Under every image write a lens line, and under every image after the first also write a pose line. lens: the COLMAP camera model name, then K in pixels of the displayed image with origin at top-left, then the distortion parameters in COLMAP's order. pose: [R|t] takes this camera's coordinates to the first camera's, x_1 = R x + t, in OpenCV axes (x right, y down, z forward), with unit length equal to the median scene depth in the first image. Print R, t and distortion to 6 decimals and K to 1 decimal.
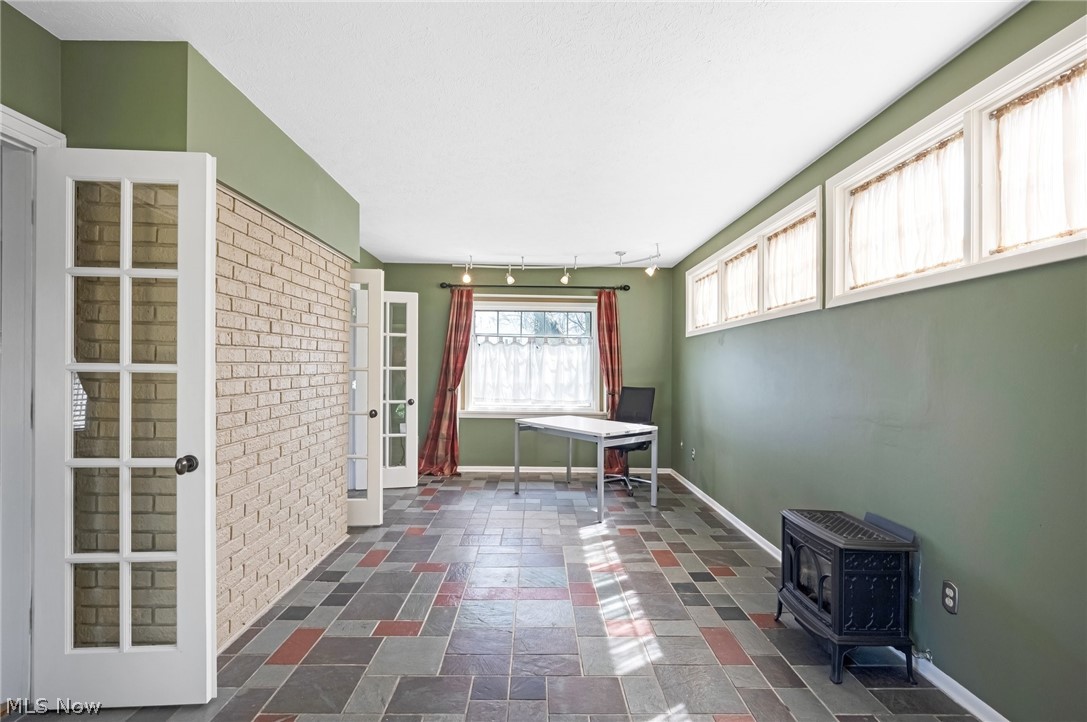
lens RADIAL K [[483.2, 0, 549.9], [0, 483.2, 365.0], [0, 0, 1]] dist [-0.002574, 0.001071]
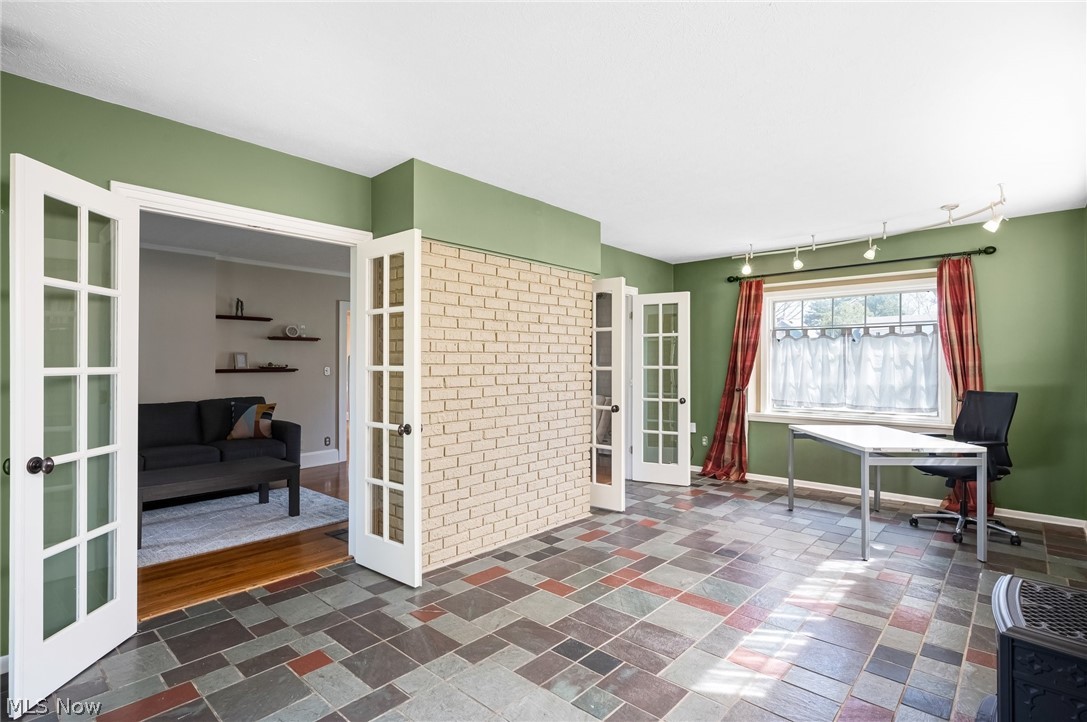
lens RADIAL K [[509.5, 0, 546.1], [0, 509.5, 357.7], [0, 0, 1]] dist [0.000476, 0.000123]
pose [[0.744888, -0.020514, -0.666874, 0.255065], [0.011877, 0.999777, -0.017488, 0.002533], [0.667083, 0.005106, 0.744966, 0.025899]]
